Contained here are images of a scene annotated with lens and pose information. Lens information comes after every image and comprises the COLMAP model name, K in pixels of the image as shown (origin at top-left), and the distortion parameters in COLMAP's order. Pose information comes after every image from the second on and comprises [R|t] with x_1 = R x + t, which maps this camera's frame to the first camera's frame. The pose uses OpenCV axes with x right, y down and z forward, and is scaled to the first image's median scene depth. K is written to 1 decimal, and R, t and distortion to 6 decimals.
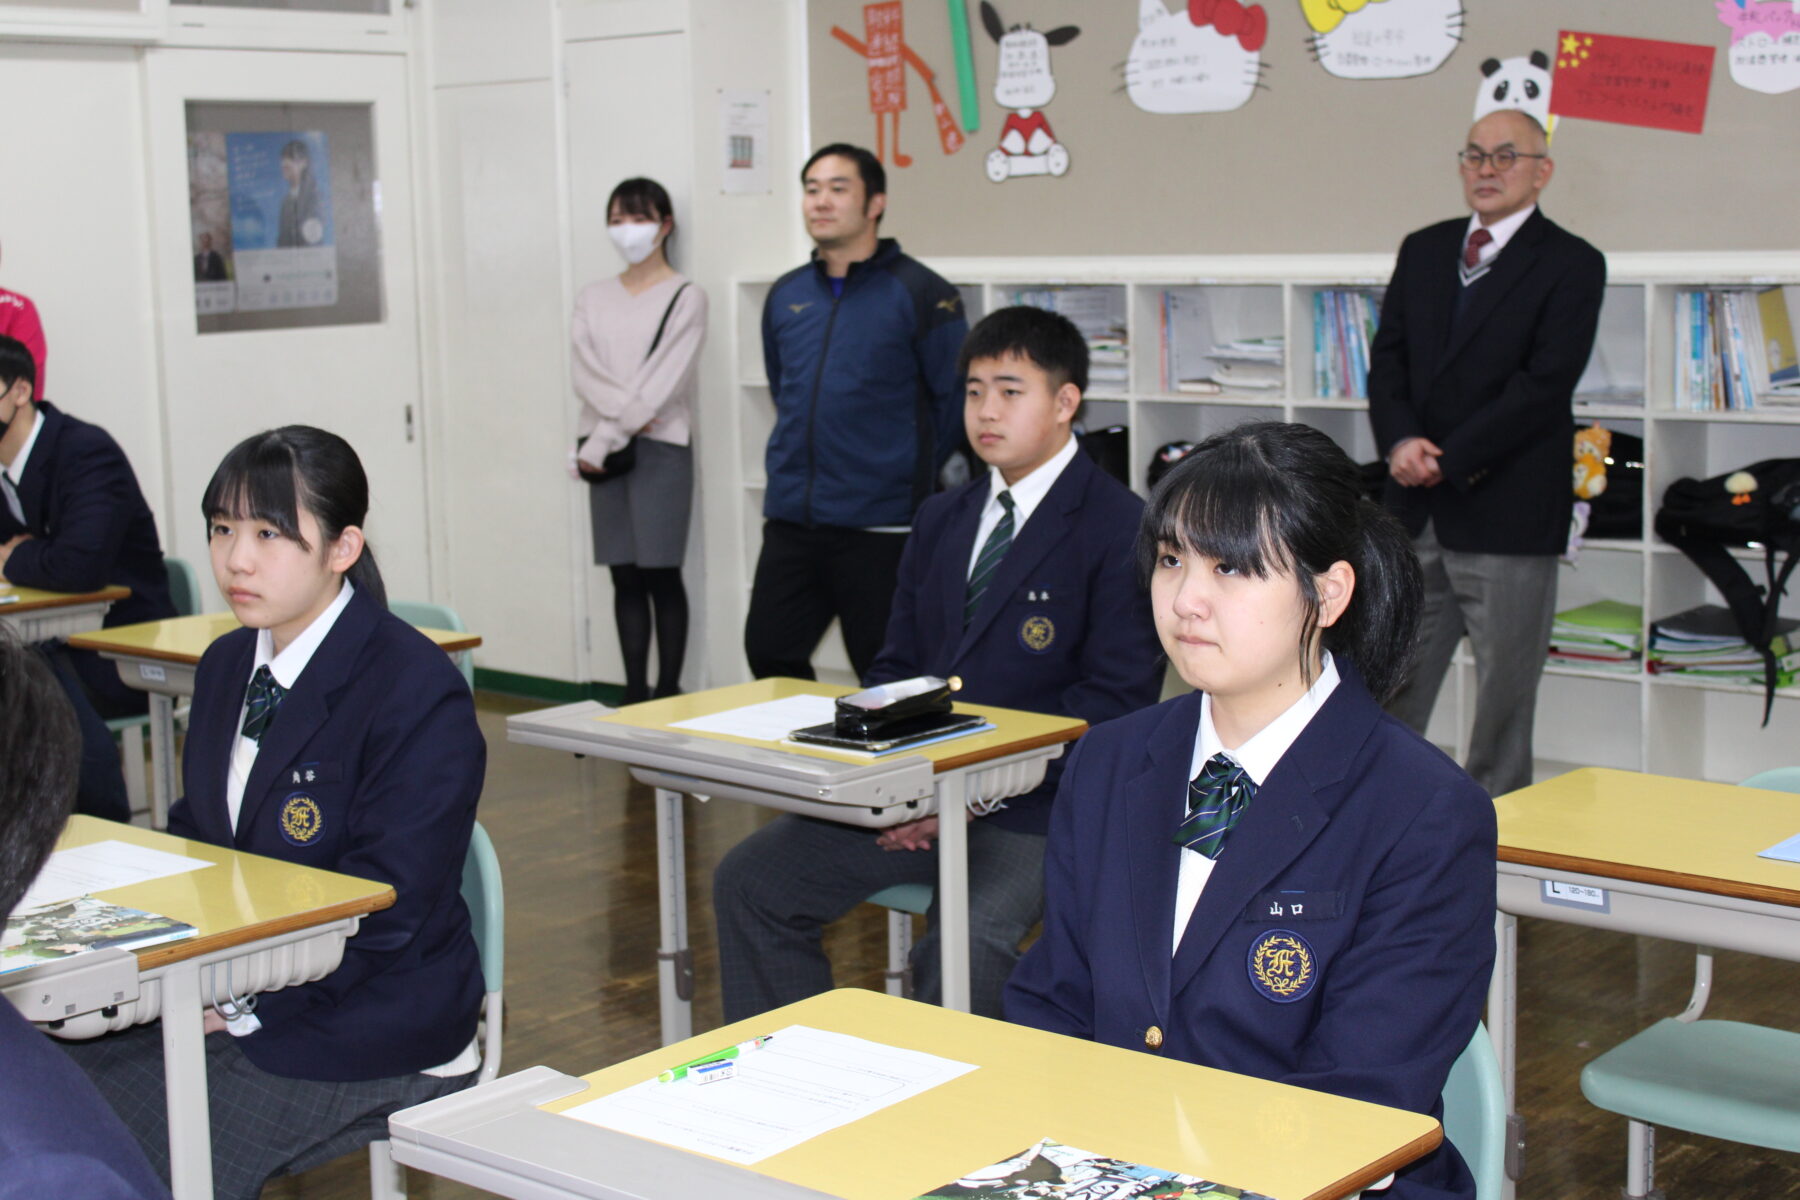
lens RADIAL K [[2754.0, 0, 917.9], [0, 2754.0, 585.4], [0, 0, 1]] dist [0.024294, 0.000000]
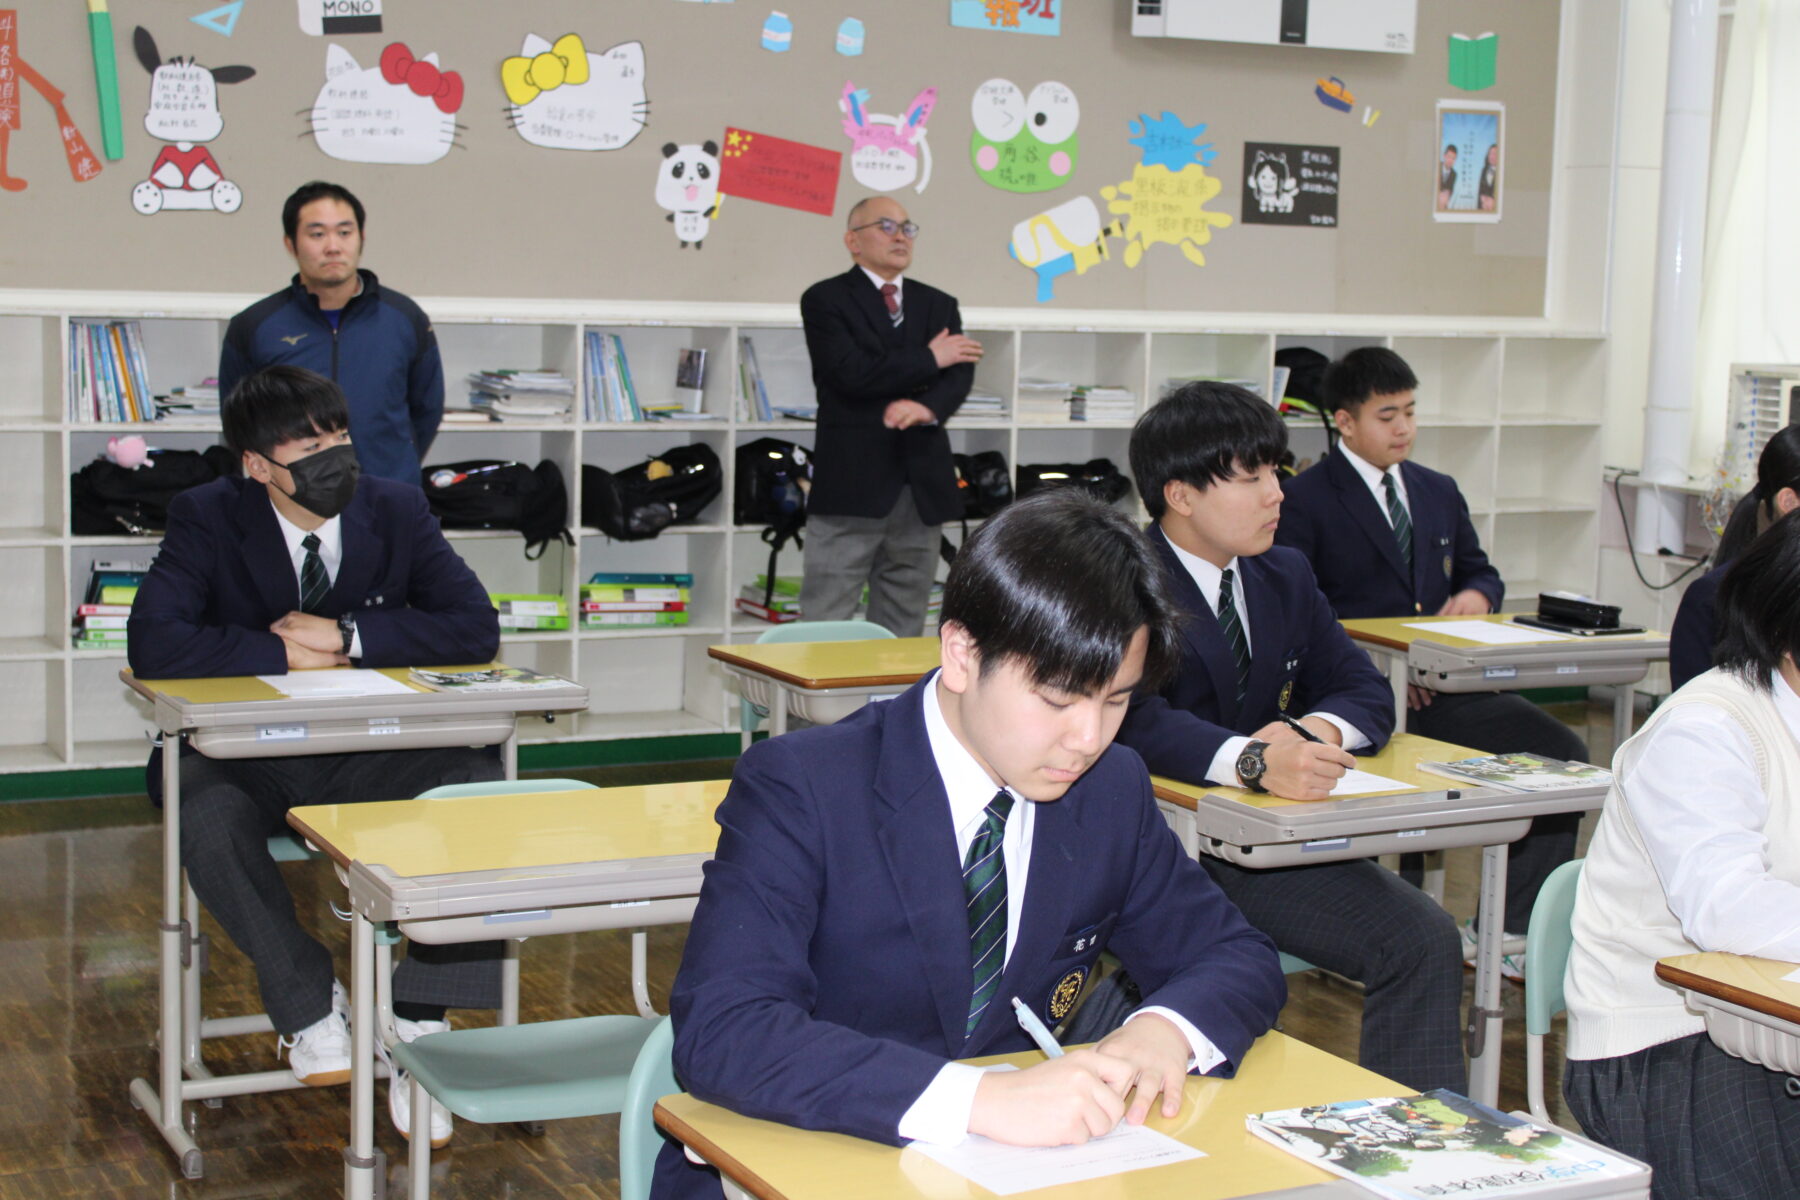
lens RADIAL K [[2754.0, 0, 908.0], [0, 2754.0, 608.8], [0, 0, 1]] dist [0.024294, 0.000000]
pose [[0.360417, -0.090659, 0.928375, -0.877430], [0.088725, 0.994085, 0.062631, -0.049436], [-0.928562, 0.059797, 0.366329, 0.442339]]
